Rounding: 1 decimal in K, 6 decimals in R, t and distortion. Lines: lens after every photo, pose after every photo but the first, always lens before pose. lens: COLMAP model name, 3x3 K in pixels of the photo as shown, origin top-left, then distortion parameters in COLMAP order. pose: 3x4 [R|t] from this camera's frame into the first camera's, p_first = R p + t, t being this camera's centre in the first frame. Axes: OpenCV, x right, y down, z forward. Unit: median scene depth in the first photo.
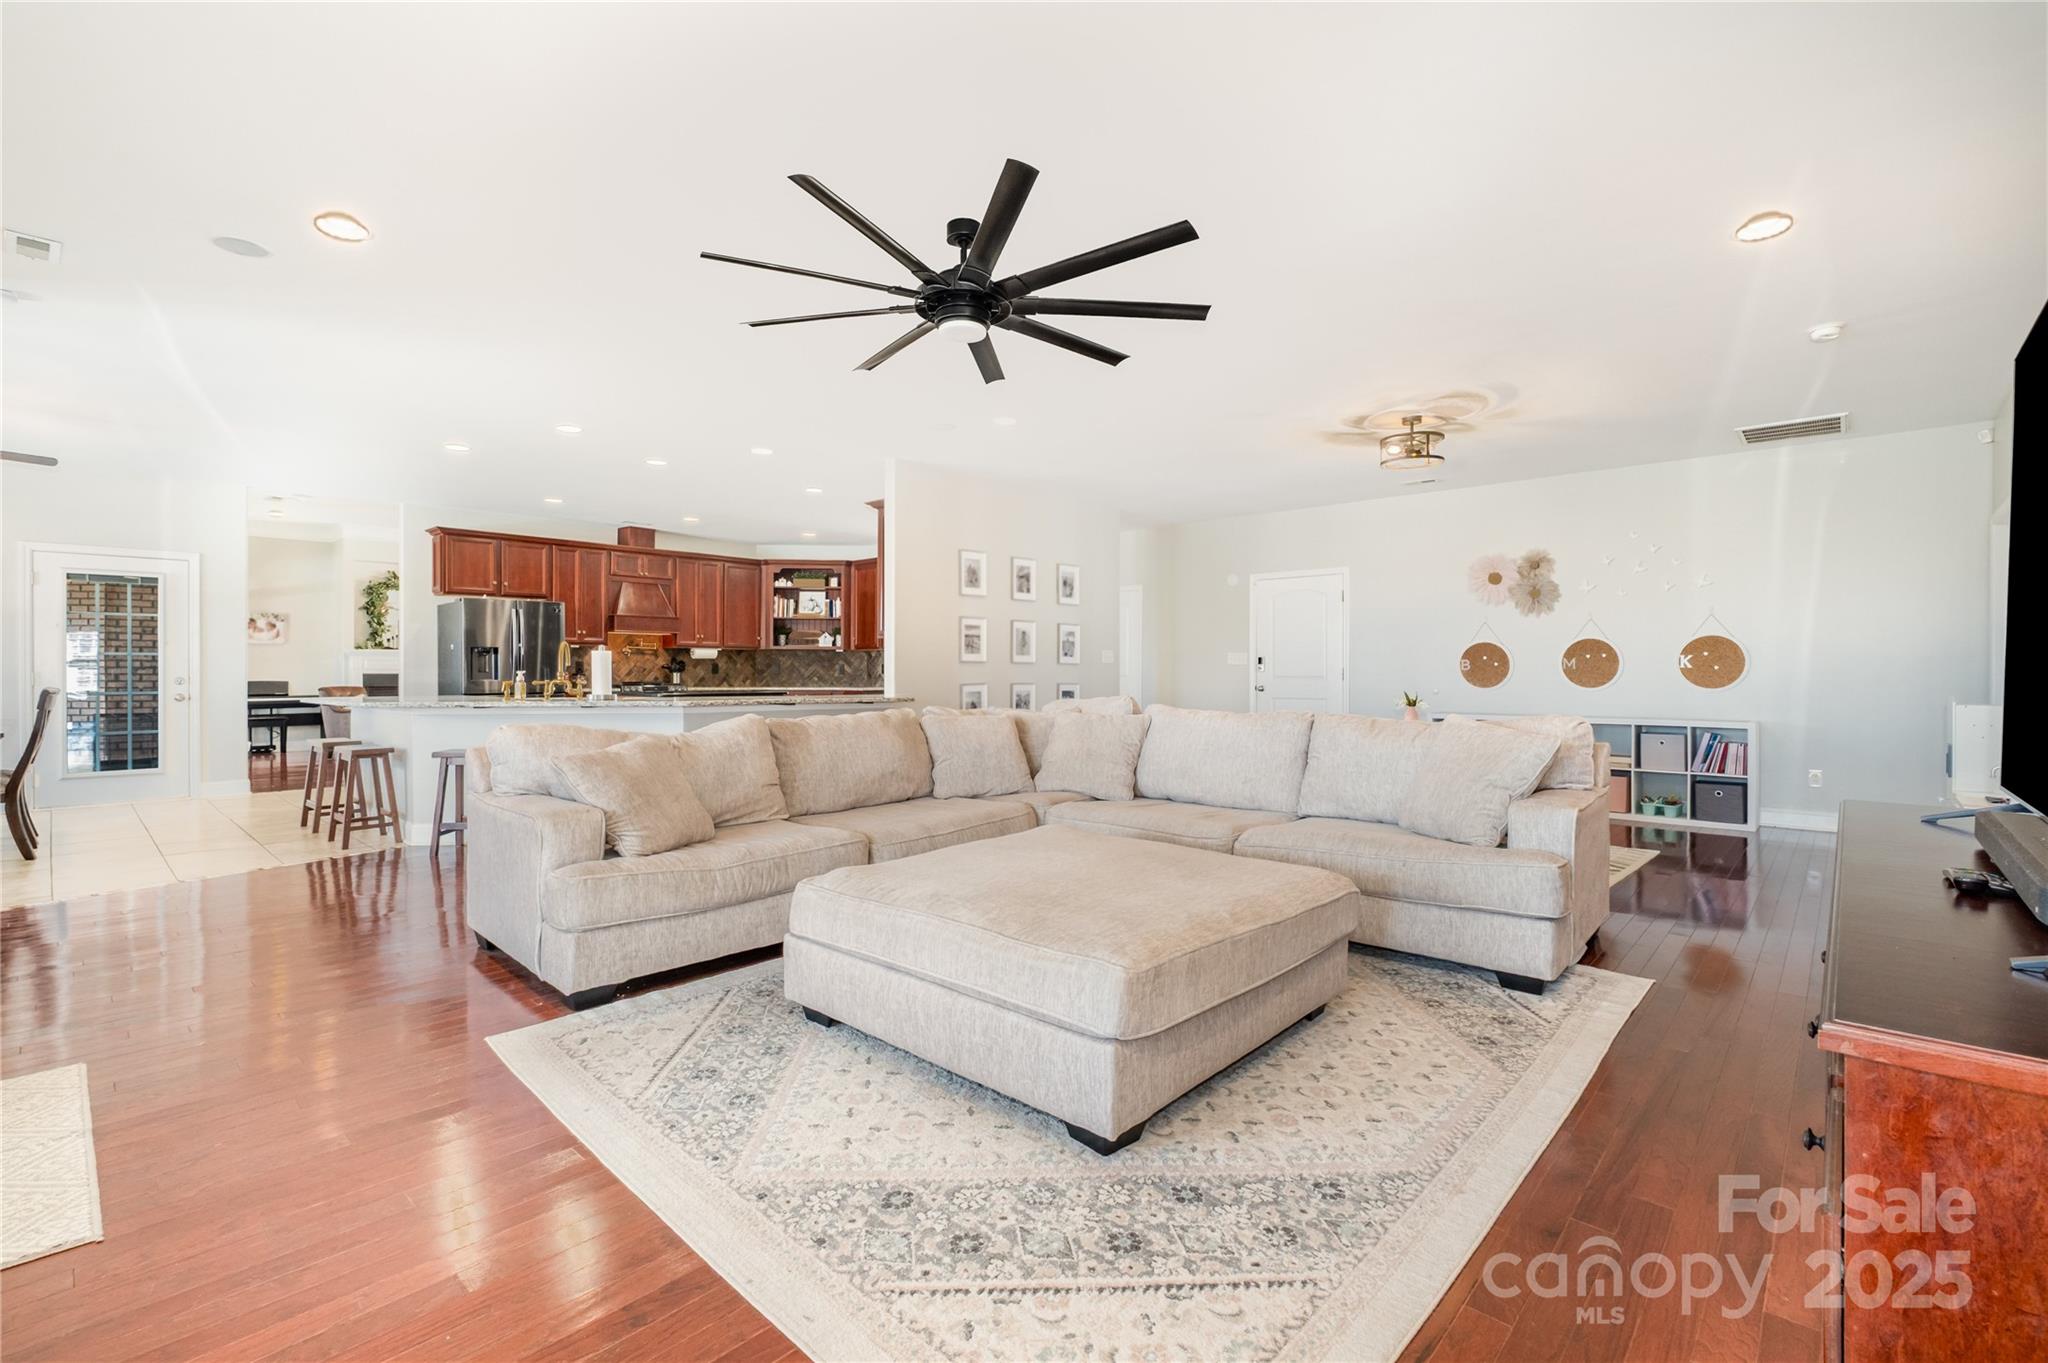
lens RADIAL K [[894.7, 0, 1015.9], [0, 894.7, 676.7], [0, 0, 1]] dist [-0.002706, -0.000680]
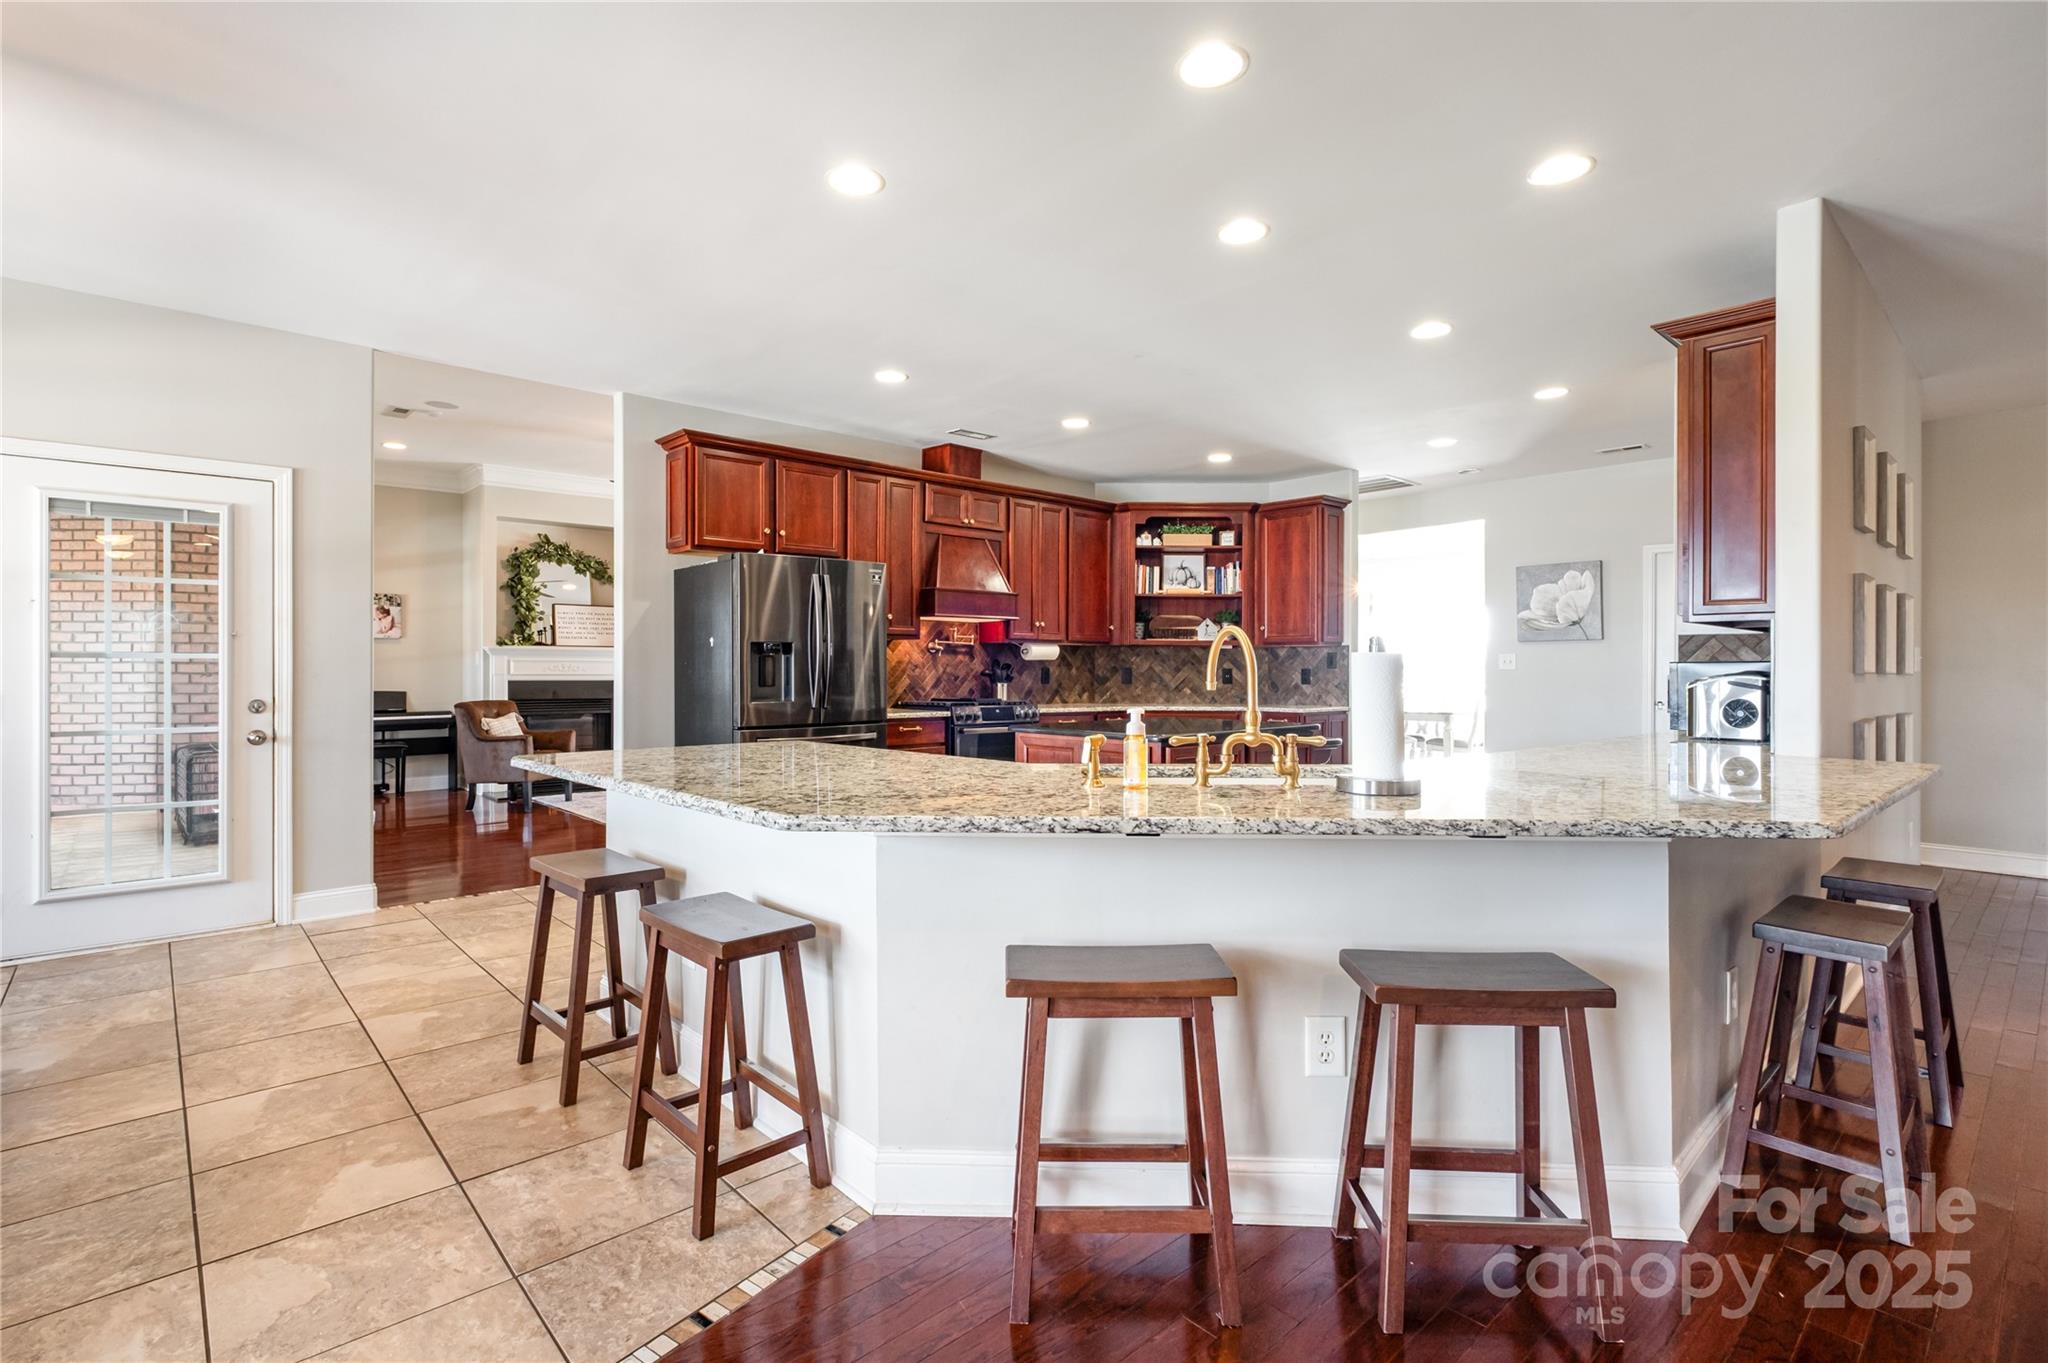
lens RADIAL K [[967.9, 0, 1020.6], [0, 967.9, 677.2], [0, 0, 1]] dist [0.003580, 0.000623]
pose [[0.995965, 0.001752, -0.089723, -0.286506], [-0.001405, 0.999991, 0.003930, -0.010522], [0.089729, -0.003788, 0.995959, 0.308141]]
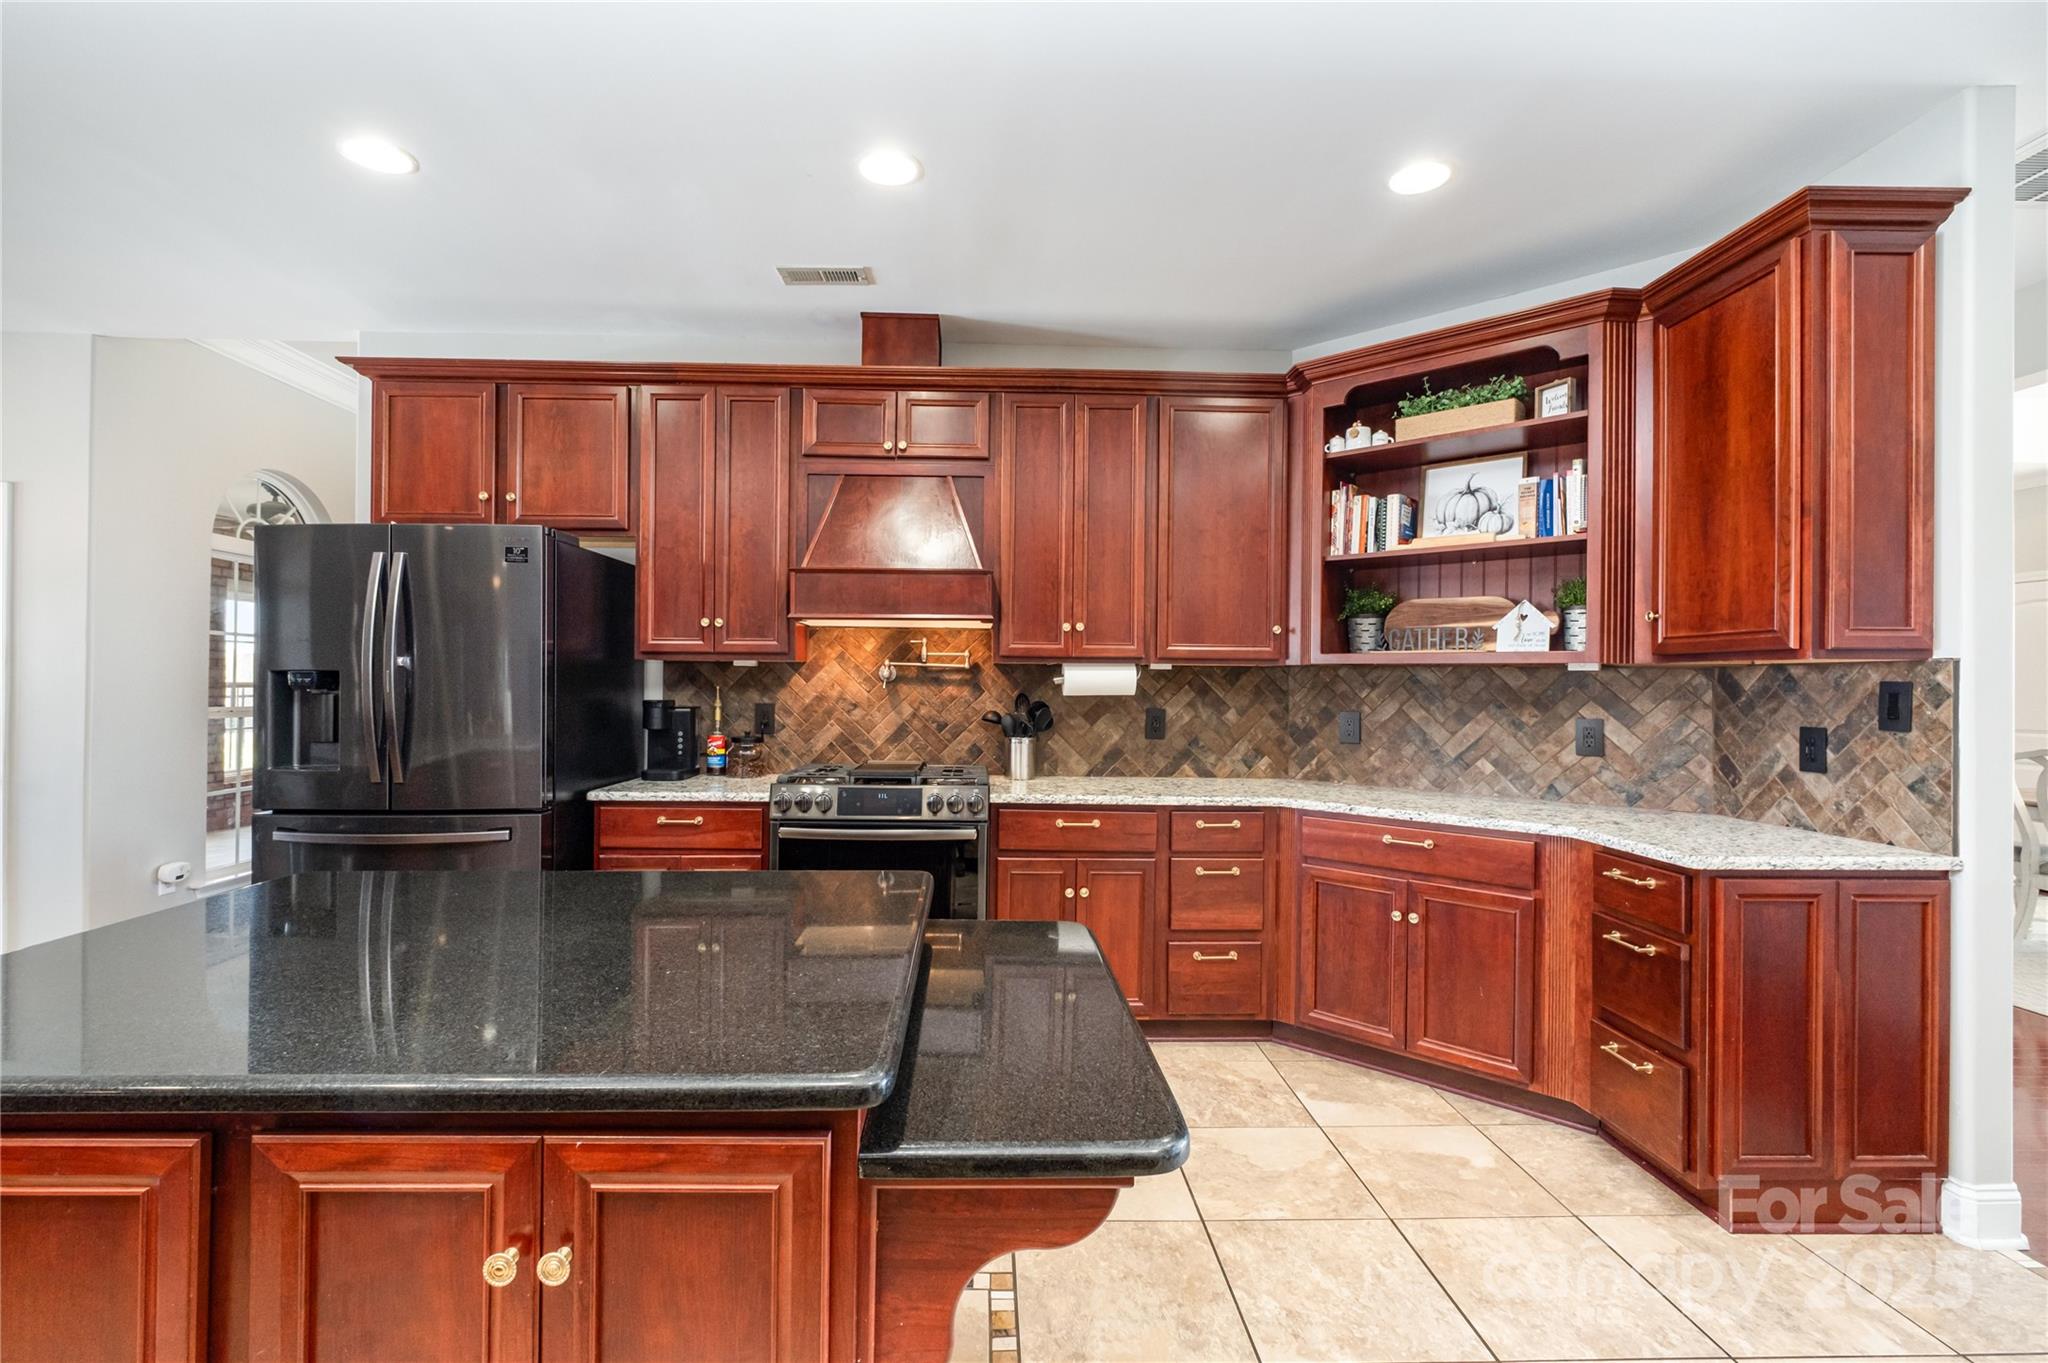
lens RADIAL K [[894.7, 0, 1006.5], [0, 894.7, 682.2], [0, 0, 1]] dist [-0.002706, -0.000680]
pose [[0.691467, 0.001220, -0.722407, -0.127234], [-0.010965, 0.999901, -0.008807, -0.020915], [0.722325, 0.014011, 0.691412, 0.710127]]
